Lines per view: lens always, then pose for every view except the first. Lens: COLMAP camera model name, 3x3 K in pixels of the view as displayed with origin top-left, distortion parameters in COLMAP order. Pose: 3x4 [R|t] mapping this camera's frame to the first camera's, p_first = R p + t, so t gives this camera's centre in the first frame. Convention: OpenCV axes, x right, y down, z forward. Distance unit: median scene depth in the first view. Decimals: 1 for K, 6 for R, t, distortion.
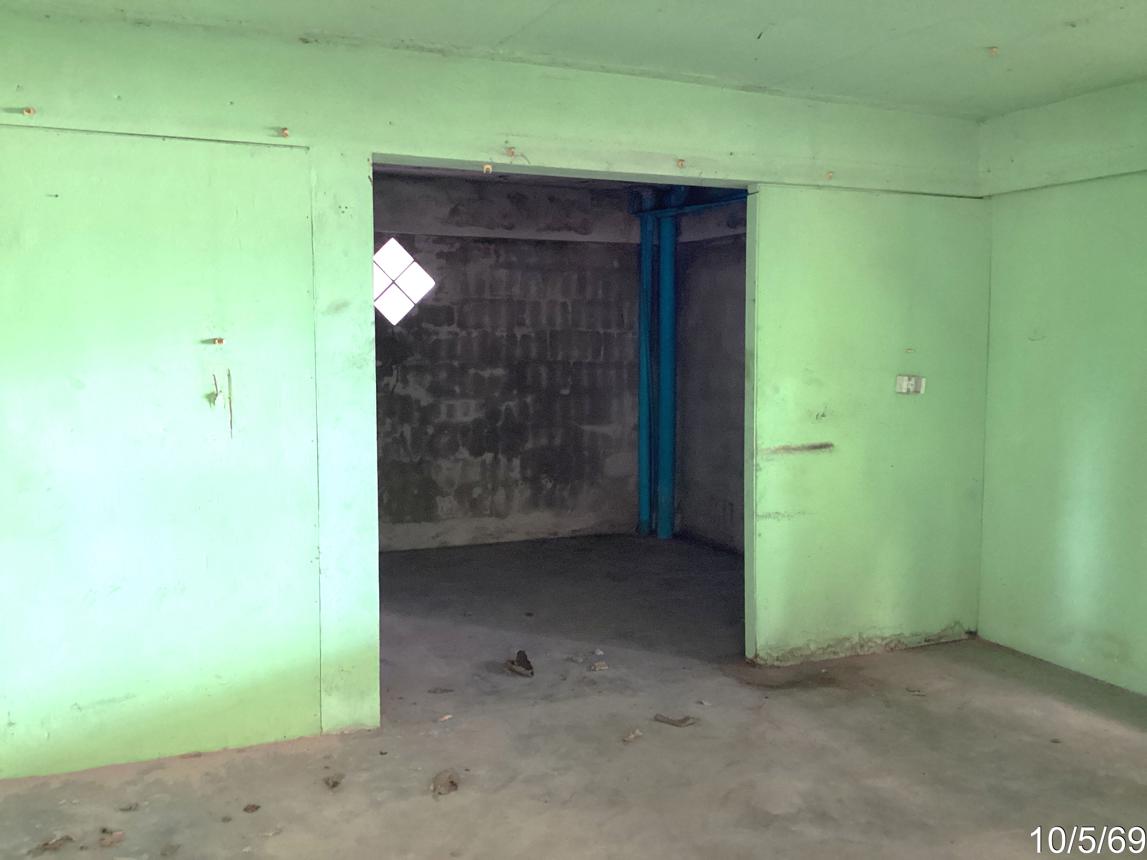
lens RADIAL K [[1049.5, 0, 573.7], [0, 1049.5, 427.9], [0, 0, 1]] dist [0.057325, 0.000000]
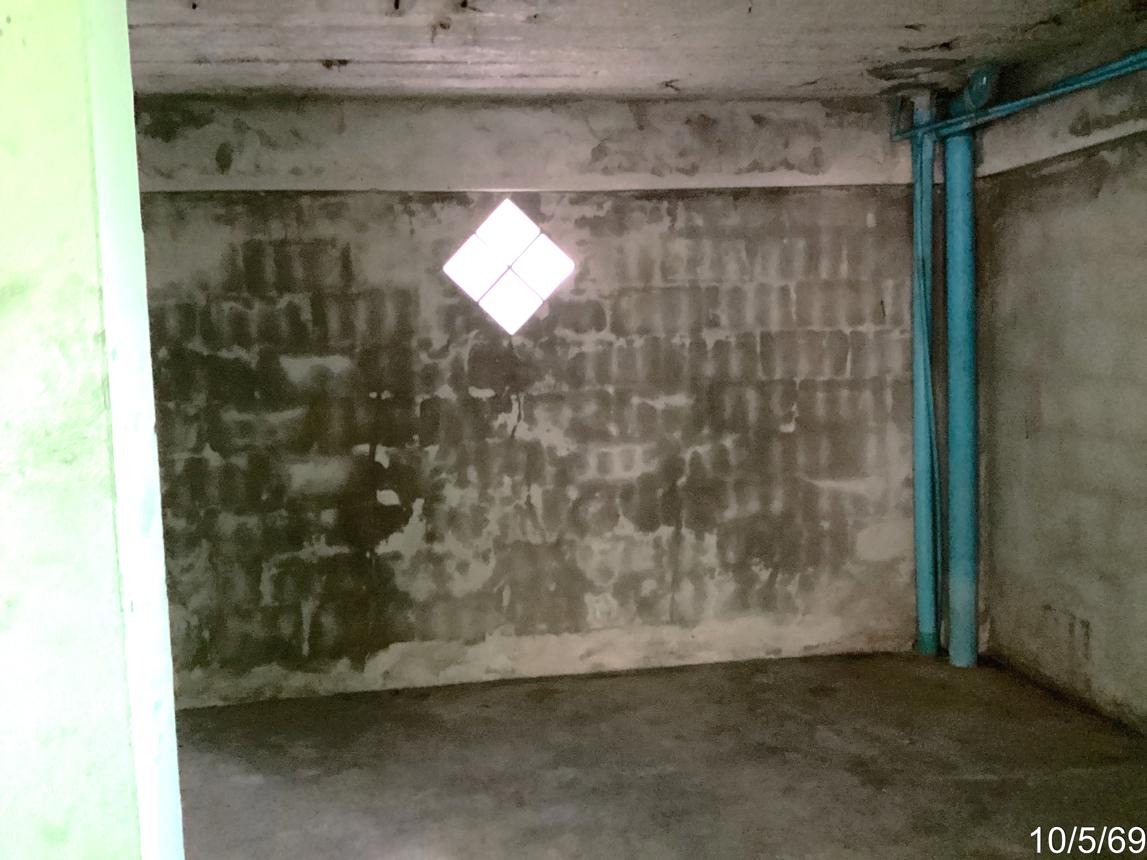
lens RADIAL K [[1049.5, 0, 575.0], [0, 1049.5, 432.9], [0, 0, 1]] dist [0.057325, 0.000000]
pose [[0.964207, -0.014067, -0.264778, 0.036792], [0.014570, 0.999894, -0.000062, -0.034273], [0.264751, -0.003798, 0.964309, 0.365972]]
